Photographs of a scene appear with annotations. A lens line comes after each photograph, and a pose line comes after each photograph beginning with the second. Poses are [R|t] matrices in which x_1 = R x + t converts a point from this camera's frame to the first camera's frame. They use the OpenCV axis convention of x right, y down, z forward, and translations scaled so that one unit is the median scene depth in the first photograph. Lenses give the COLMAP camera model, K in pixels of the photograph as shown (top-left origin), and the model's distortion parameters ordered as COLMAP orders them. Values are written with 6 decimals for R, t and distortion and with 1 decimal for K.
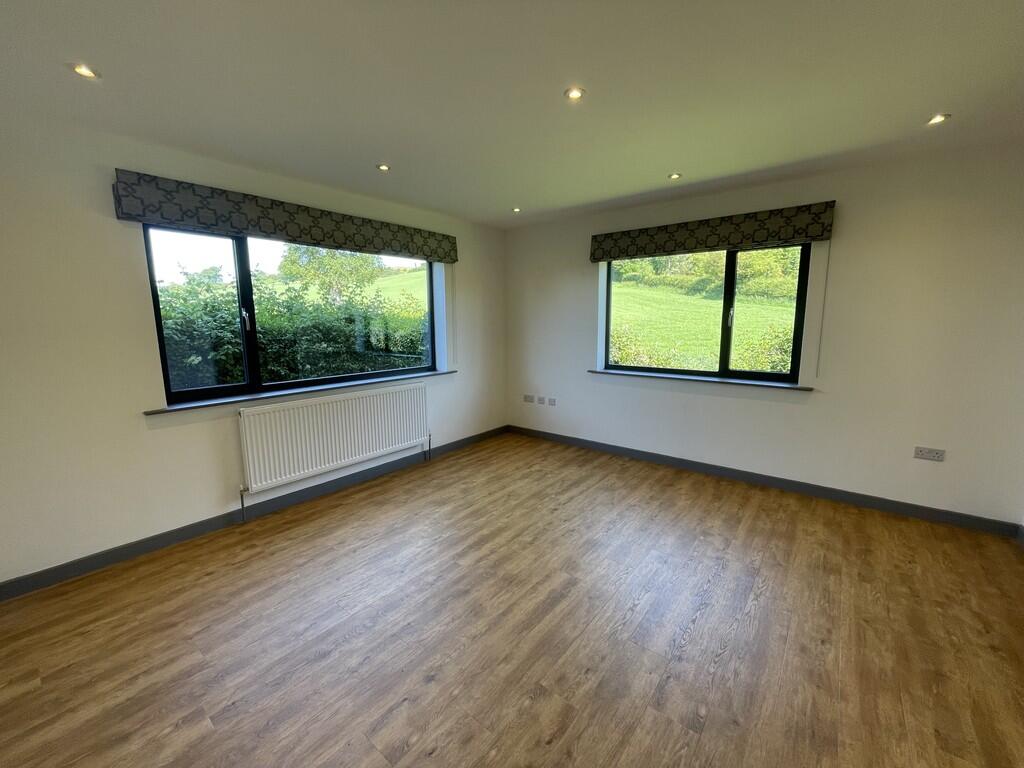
lens RADIAL K [[415.4, 0, 512.0], [0, 415.4, 384.0], [0, 0, 1]] dist [-0.000957, -0.000341]
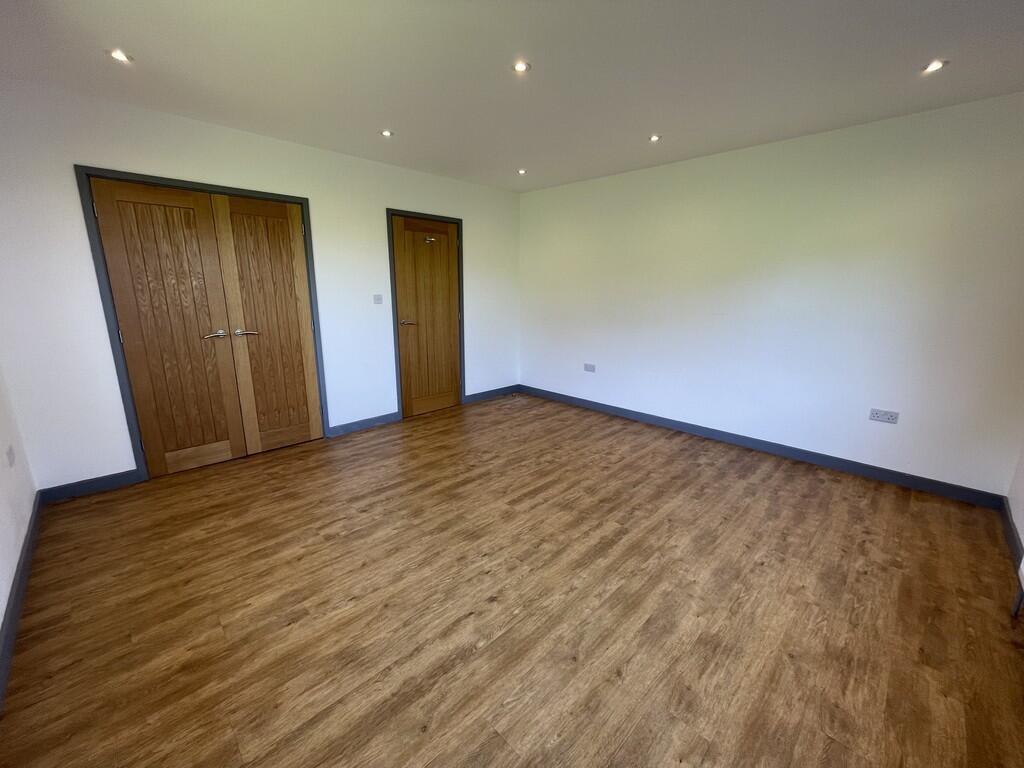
lens RADIAL K [[415.4, 0, 512.0], [0, 415.4, 384.0], [0, 0, 1]] dist [-0.000957, -0.000341]
pose [[-0.993766, -0.025940, 0.108425, 0.025033], [0.016007, 0.929279, 0.369031, -0.234927], [-0.110329, 0.368466, -0.923071, 1.687828]]
